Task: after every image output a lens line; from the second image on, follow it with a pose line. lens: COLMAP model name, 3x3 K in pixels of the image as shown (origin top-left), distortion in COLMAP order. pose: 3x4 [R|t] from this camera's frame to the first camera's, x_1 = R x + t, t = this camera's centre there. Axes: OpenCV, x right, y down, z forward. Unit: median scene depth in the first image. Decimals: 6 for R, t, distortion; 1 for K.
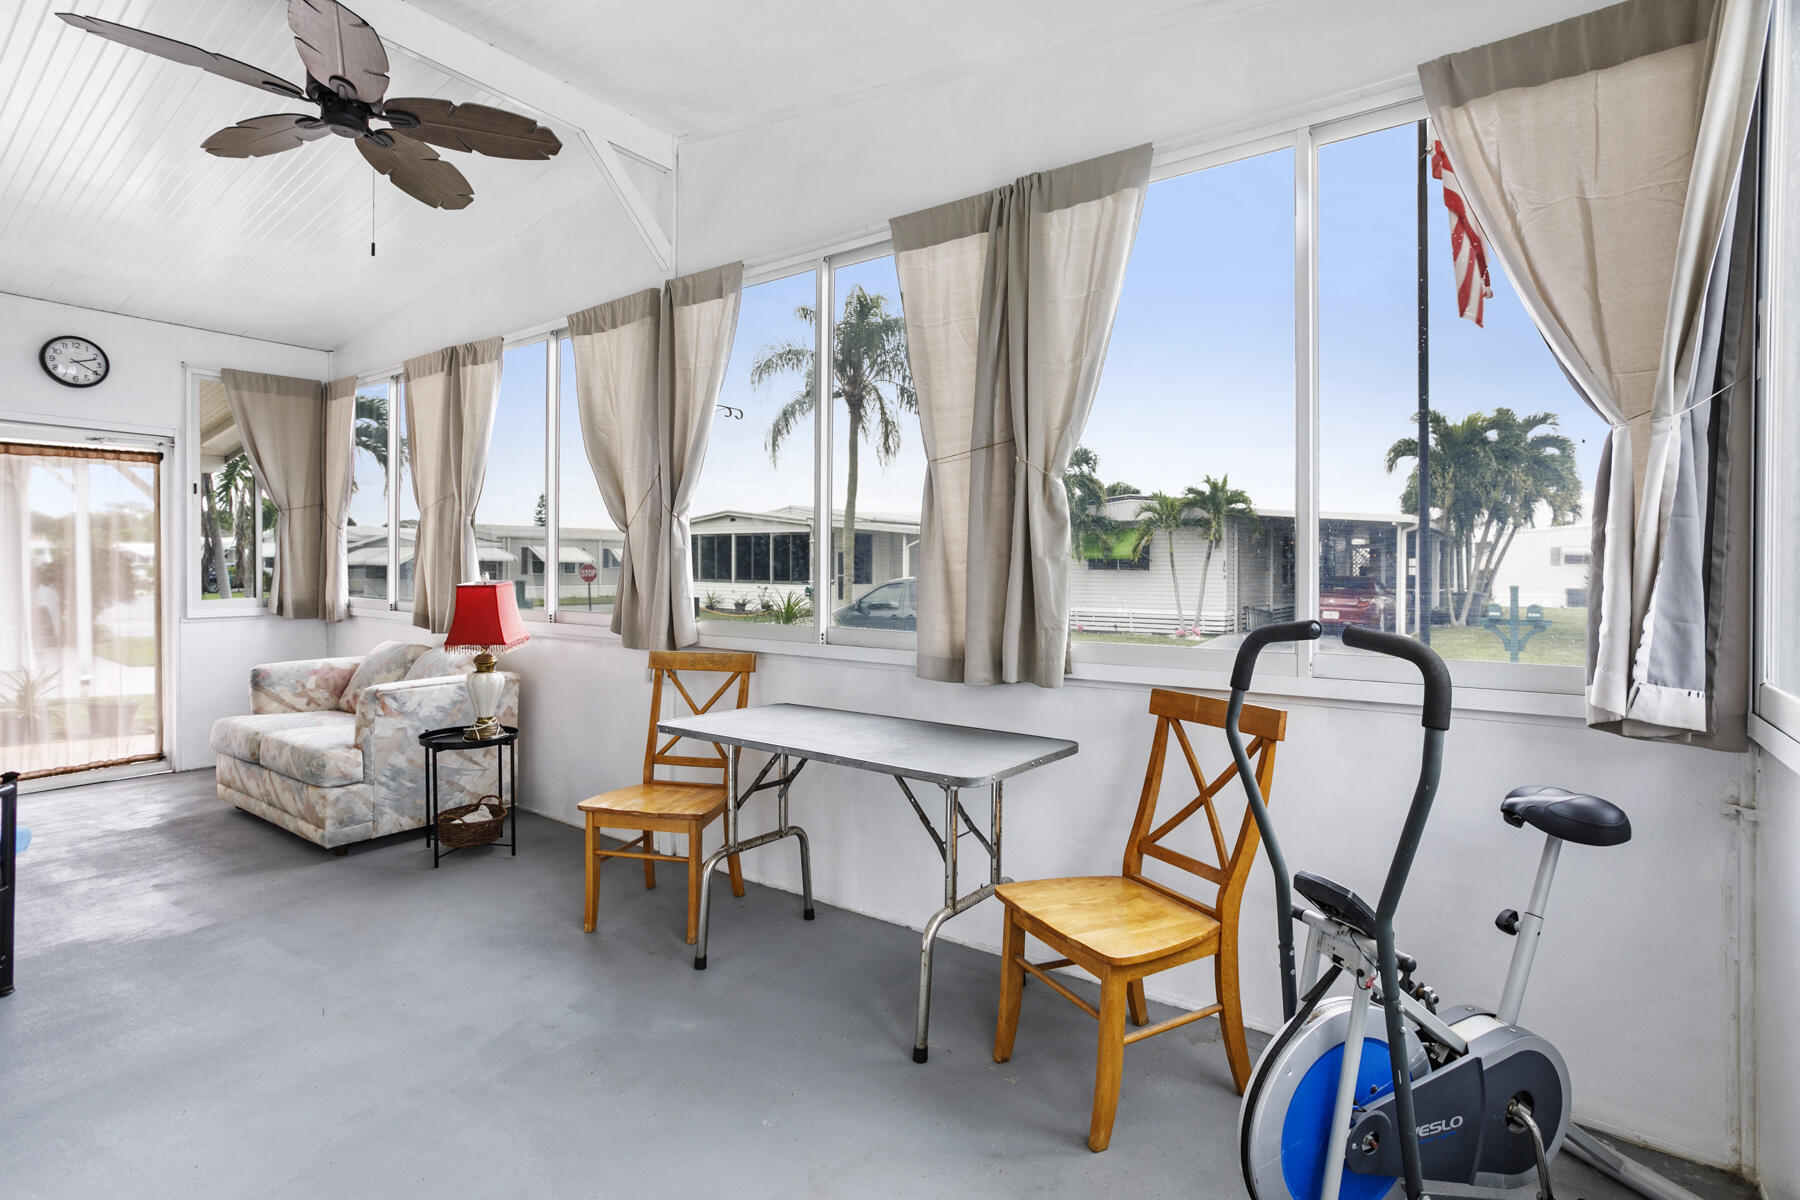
lens RADIAL K [[873.1, 0, 861.4], [0, 873.1, 573.4], [0, 0, 1]] dist [-0.019504, 0.002294]
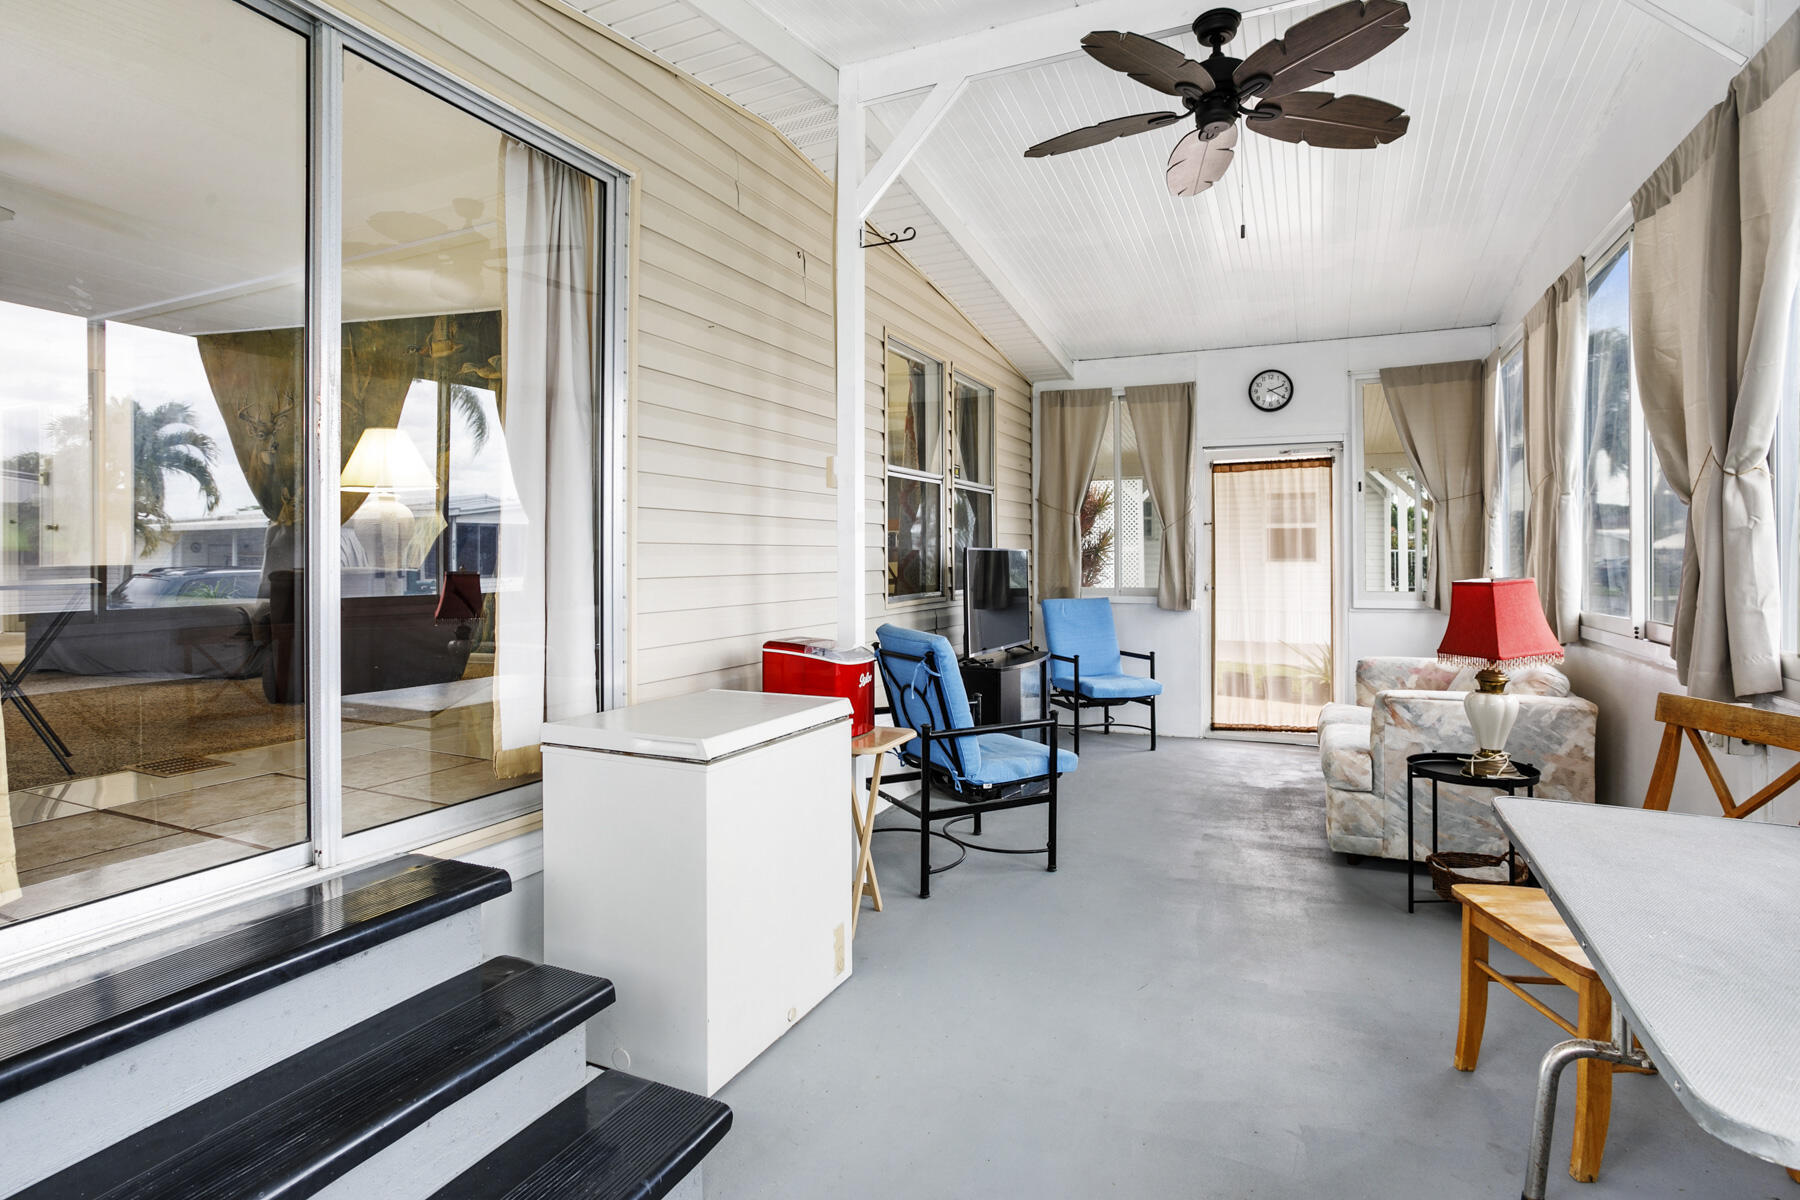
lens RADIAL K [[873.1, 0, 897.9], [0, 873.1, 556.2], [0, 0, 1]] dist [-0.019504, 0.002294]
pose [[0.223390, -0.006972, -0.974704, 0.213596], [-0.003868, 0.999960, -0.008039, -0.002182], [0.974721, 0.005566, 0.223355, 0.296940]]
